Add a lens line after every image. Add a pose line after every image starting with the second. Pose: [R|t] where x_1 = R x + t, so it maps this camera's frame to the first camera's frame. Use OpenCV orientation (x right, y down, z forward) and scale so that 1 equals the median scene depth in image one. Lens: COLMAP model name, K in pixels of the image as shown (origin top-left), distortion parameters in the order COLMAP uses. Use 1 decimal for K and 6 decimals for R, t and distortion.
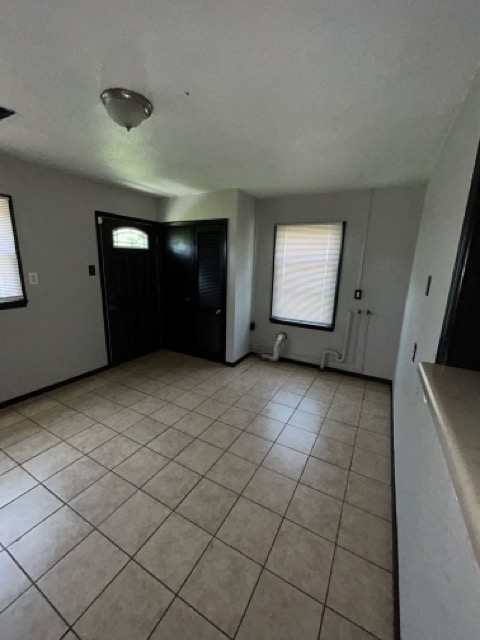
lens RADIAL K [[261.3, 0, 241.2], [0, 261.3, 319.4], [0, 0, 1]] dist [-0.000108, 0.000431]
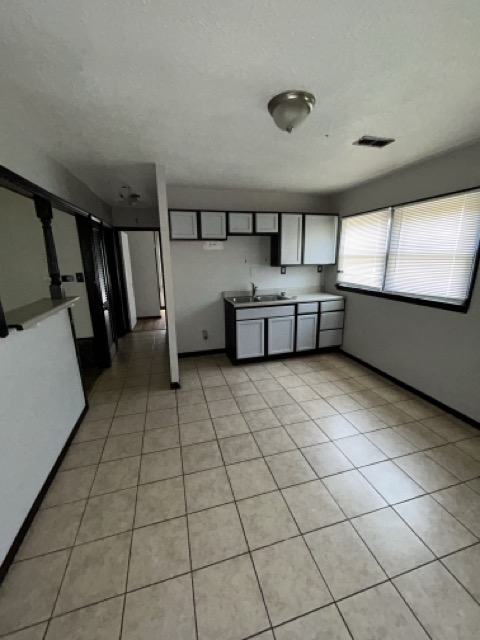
lens RADIAL K [[261.3, 0, 241.2], [0, 261.3, 319.4], [0, 0, 1]] dist [-0.000108, 0.000431]
pose [[-0.706734, 0.149004, -0.691611, 0.304916], [-0.161785, 0.917628, 0.363021, -0.221561], [0.688733, 0.368452, -0.624412, 1.023117]]
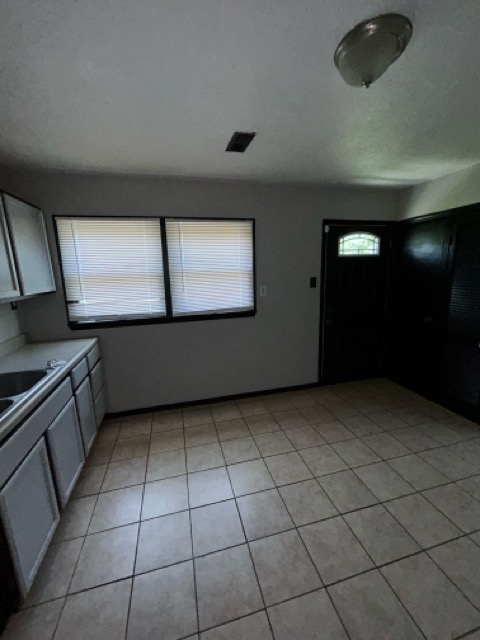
lens RADIAL K [[261.3, 0, 241.2], [0, 261.3, 319.4], [0, 0, 1]] dist [-0.000108, 0.000431]
pose [[0.690014, 0.090188, -0.718155, -0.062192], [-0.111464, 0.993611, 0.017685, -0.047836], [0.715162, 0.067846, 0.695658, 0.182289]]
